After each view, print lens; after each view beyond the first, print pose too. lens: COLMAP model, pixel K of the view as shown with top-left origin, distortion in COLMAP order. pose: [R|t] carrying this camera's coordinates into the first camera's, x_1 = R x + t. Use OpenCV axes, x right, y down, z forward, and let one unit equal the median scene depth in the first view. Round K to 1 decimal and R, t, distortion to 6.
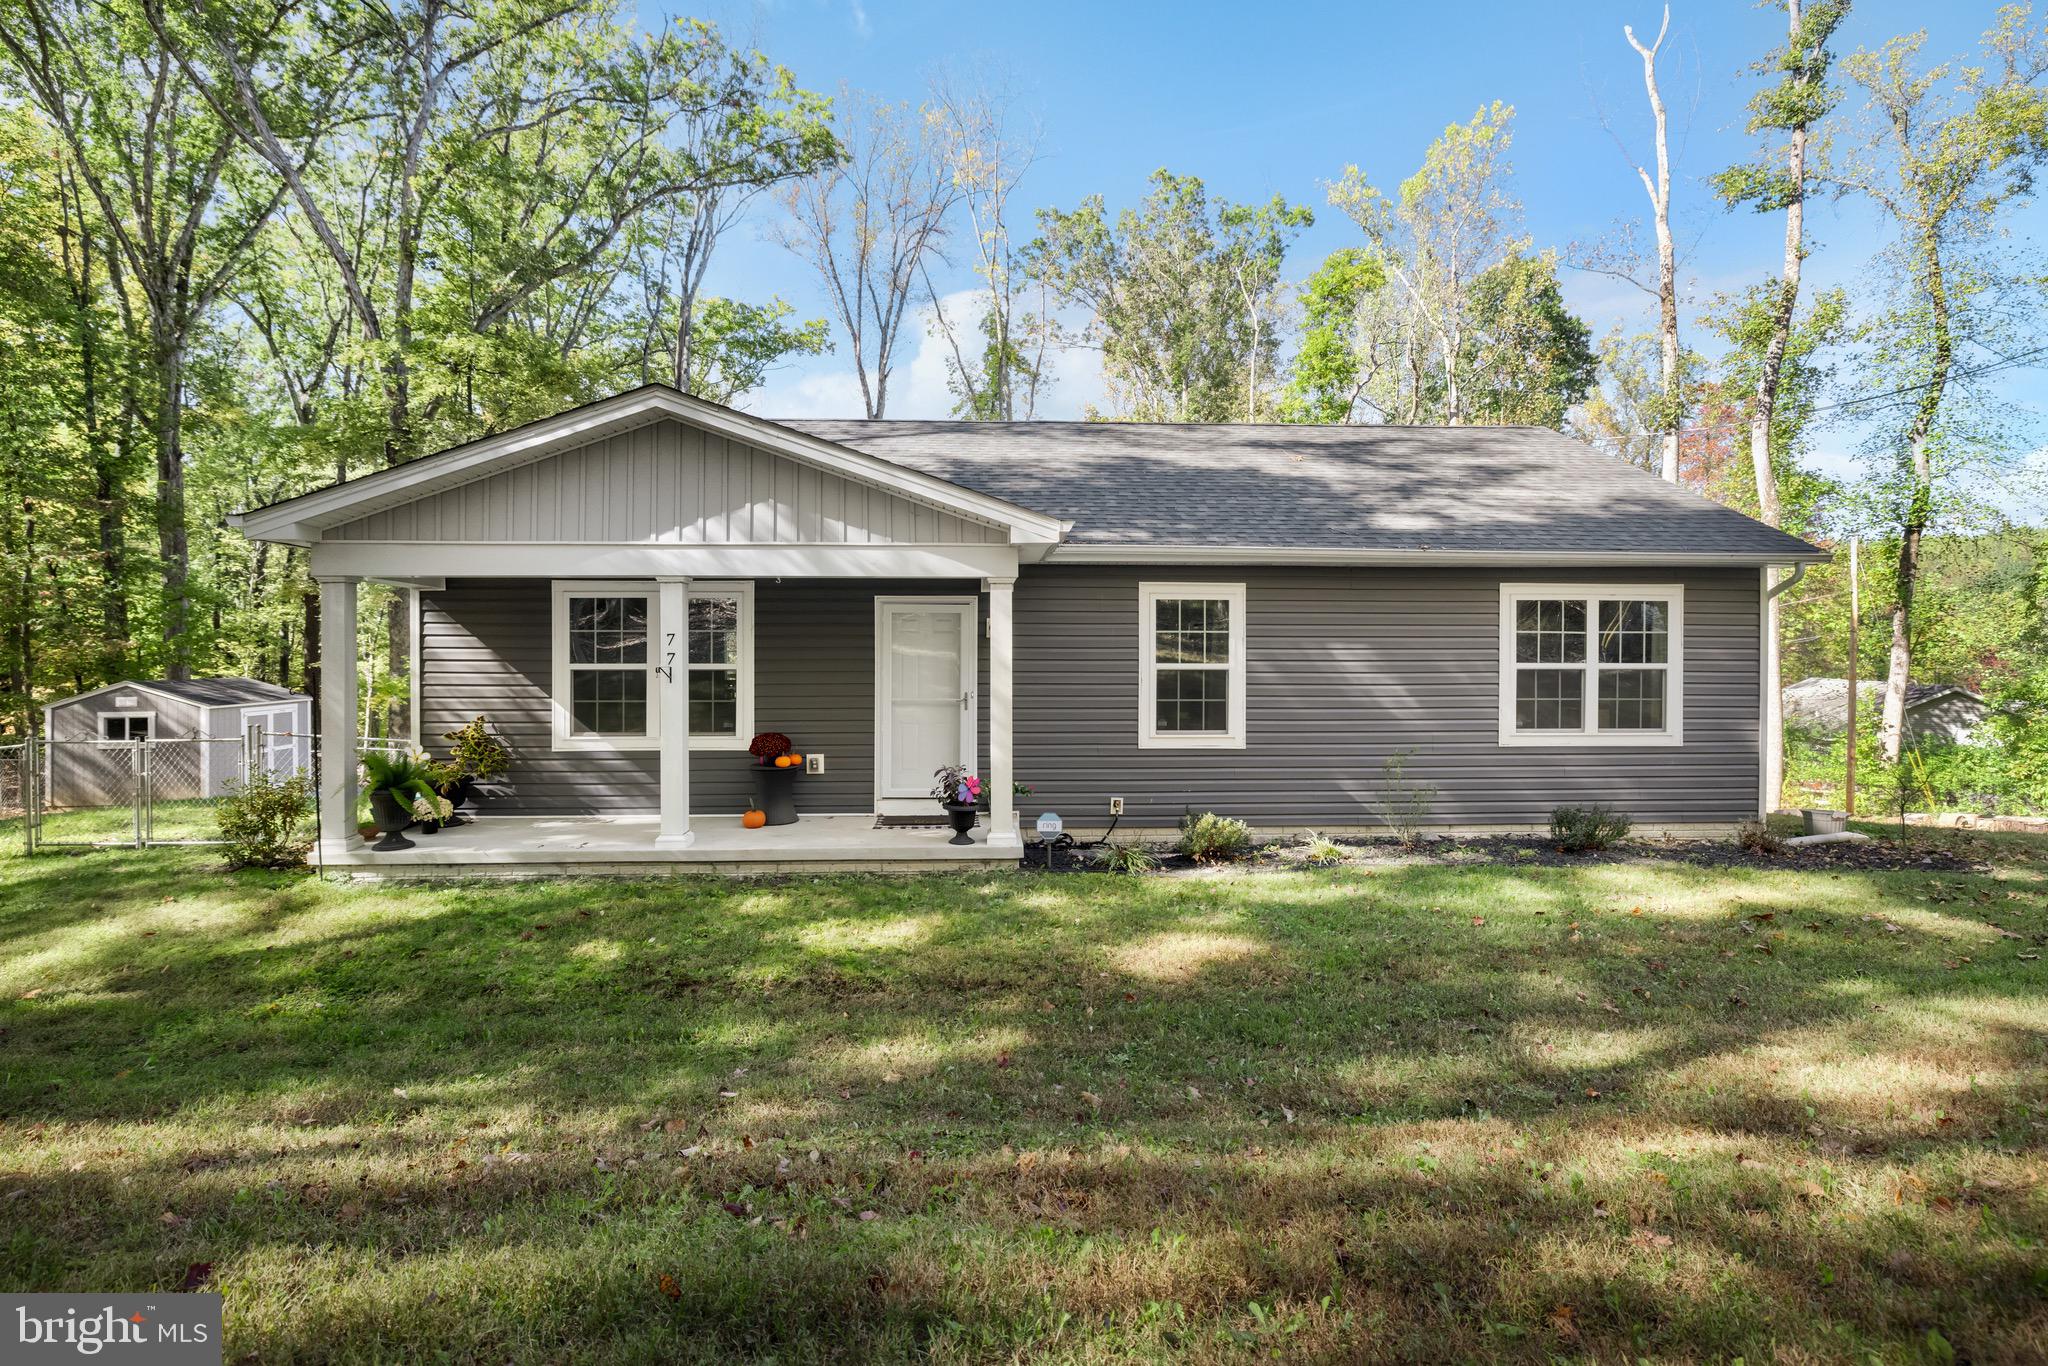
lens RADIAL K [[934.5, 0, 1024.8], [0, 934.5, 676.6], [0, 0, 1]] dist [-0.006077, 0.000161]
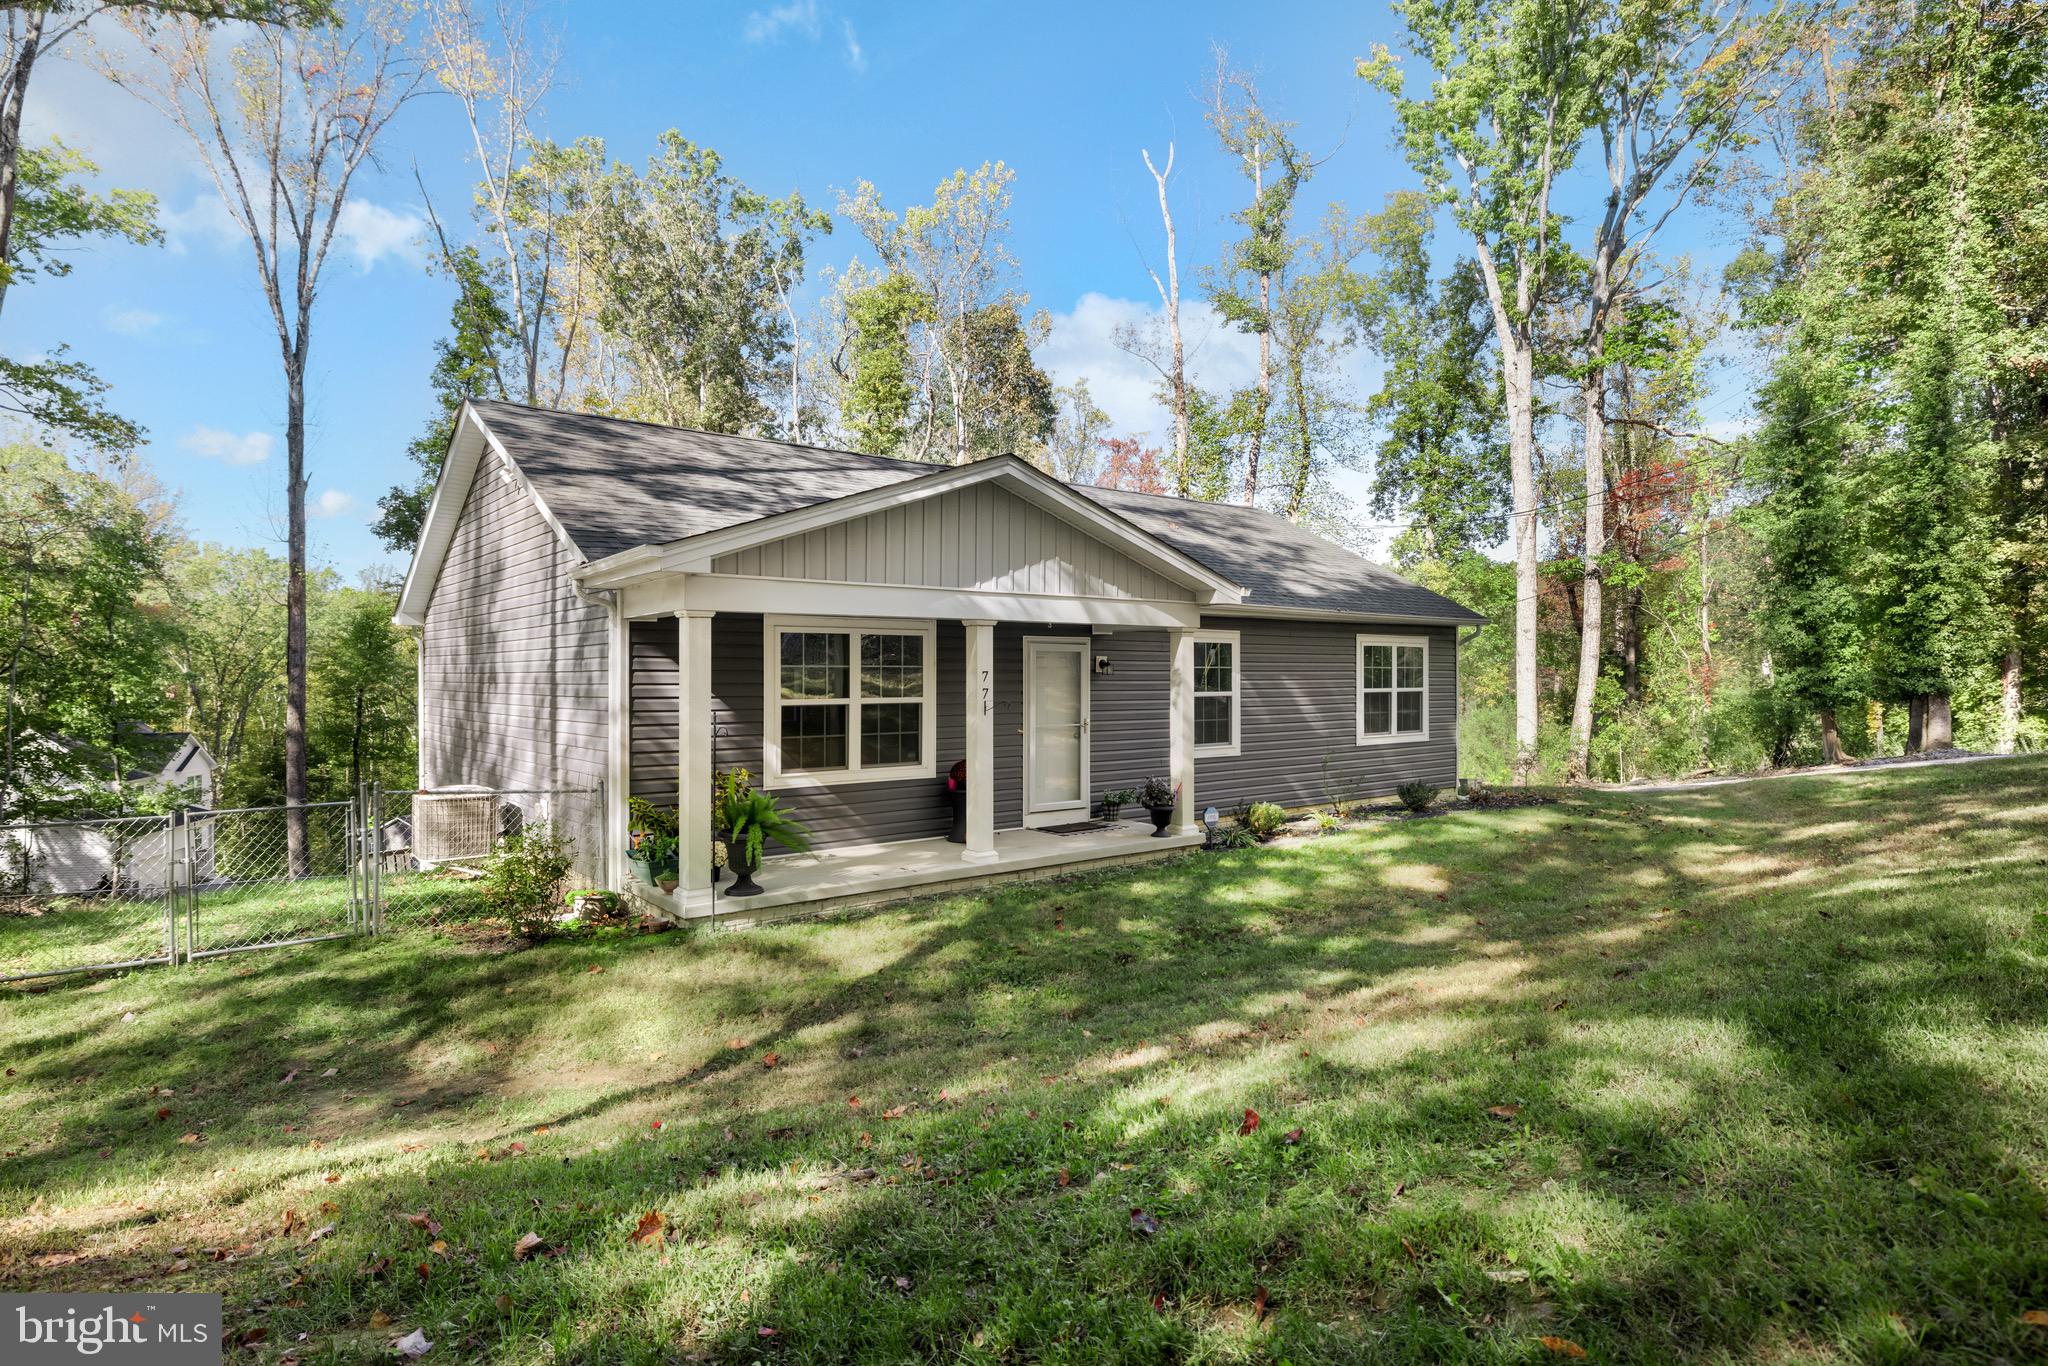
lens RADIAL K [[1101.9, 0, 1025.0], [0, 1101.9, 682.4], [0, 0, 1]] dist [0.006999, 0.001176]
pose [[0.806218, -0.008260, 0.591561, -0.918714], [0.021720, 0.999642, -0.015643, -0.008296], [-0.591220, 0.025460, 0.806108, -0.079232]]
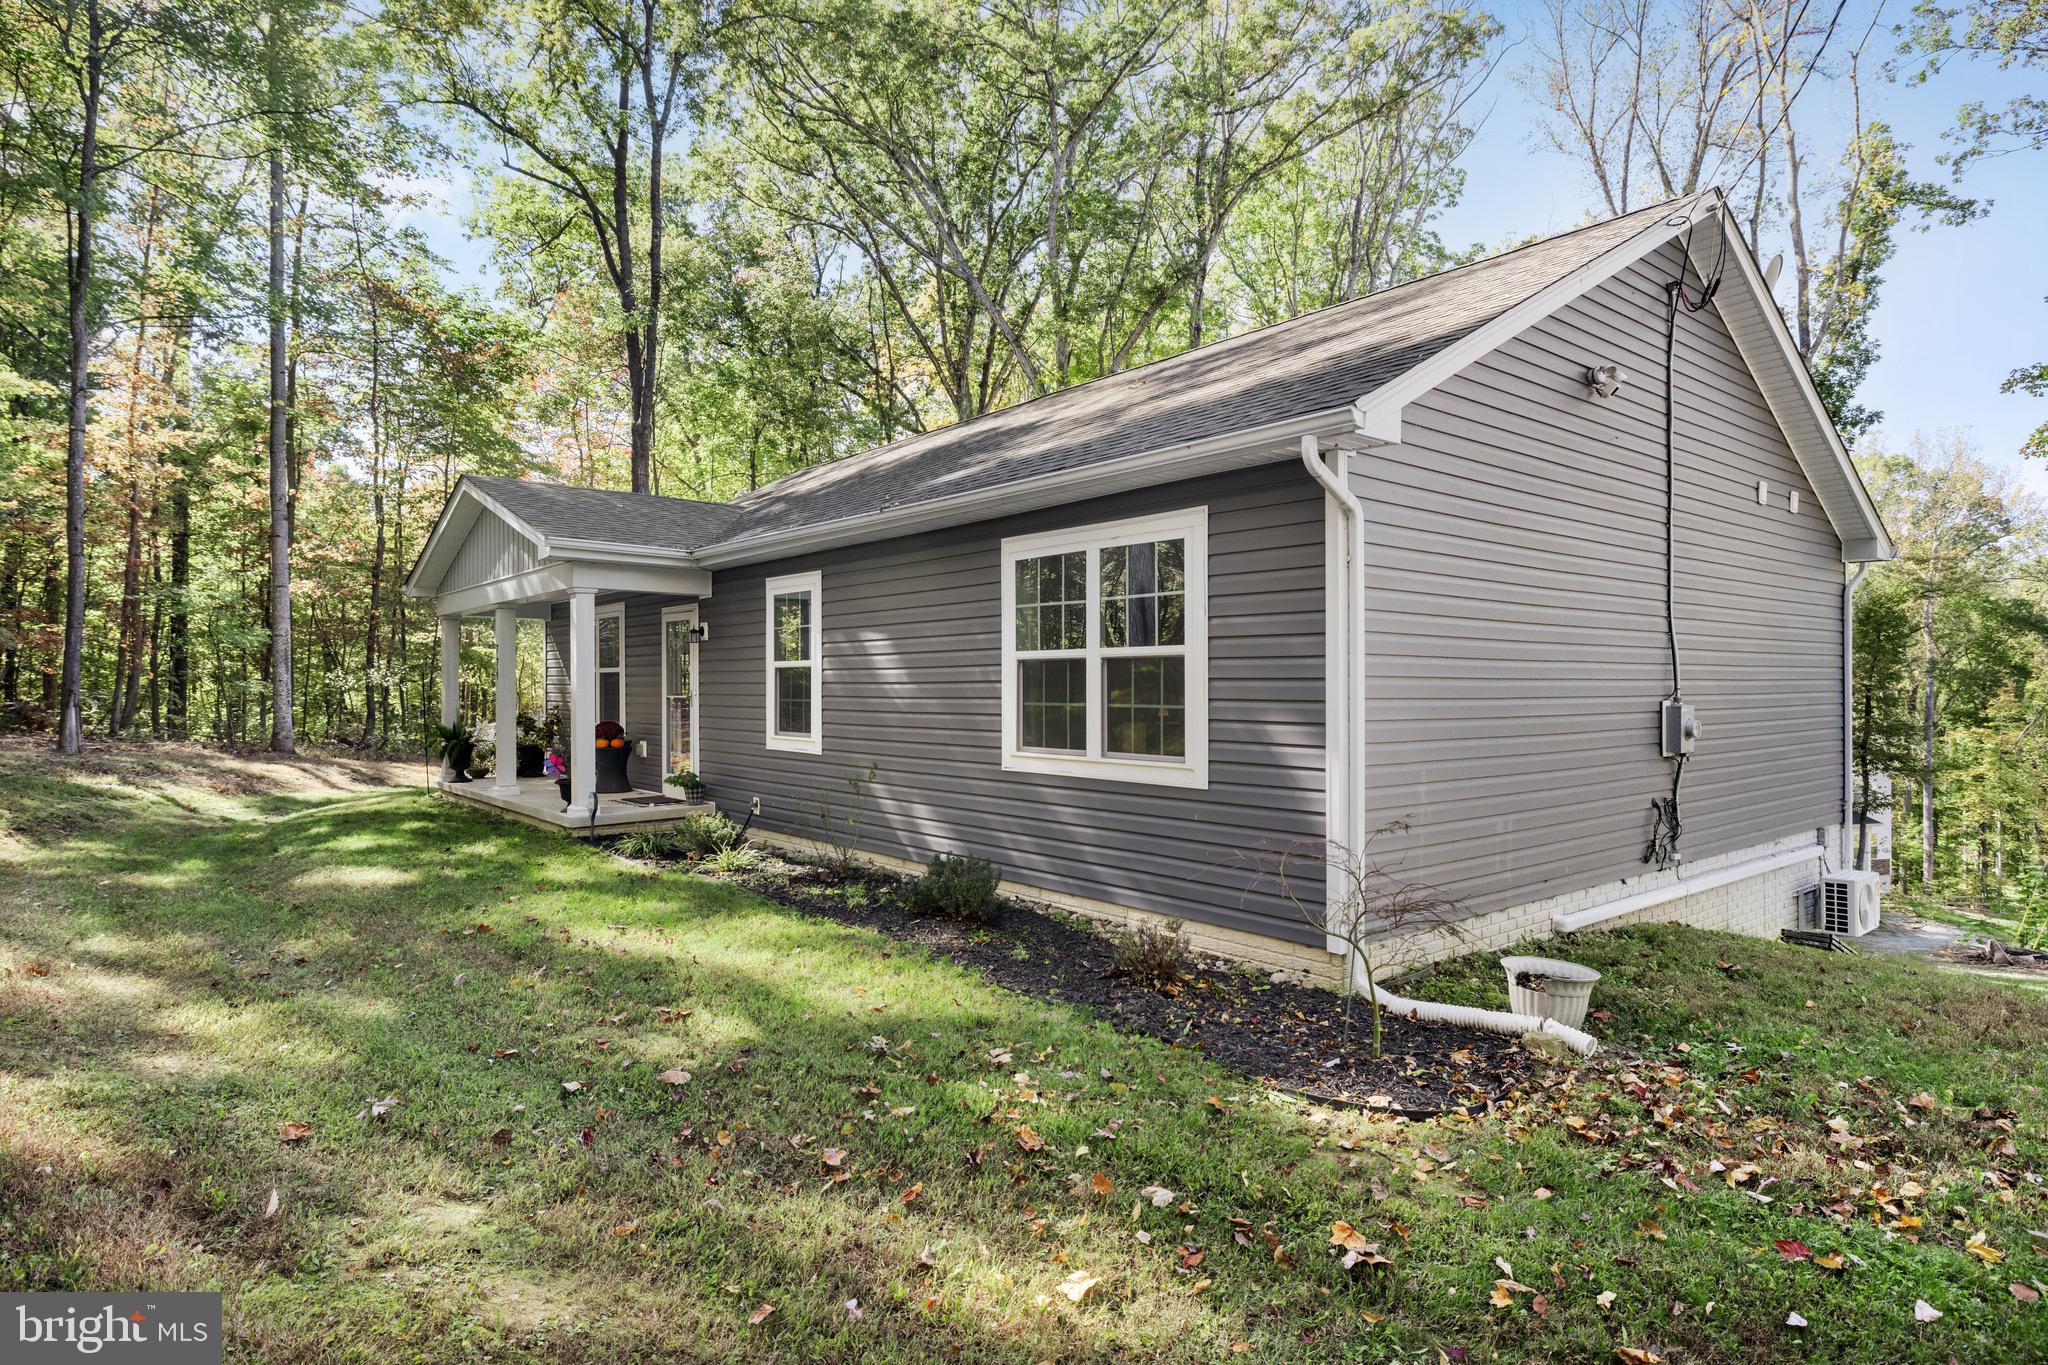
lens RADIAL K [[1134.4, 0, 1025.7], [0, 1134.4, 684.0], [0, 0, 1]] dist [-0.007086, -0.000895]
pose [[0.592365, -0.004700, -0.805656, 1.202600], [-0.006178, 0.999927, -0.010375, 0.018345], [0.805646, 0.011123, 0.592293, 0.502688]]
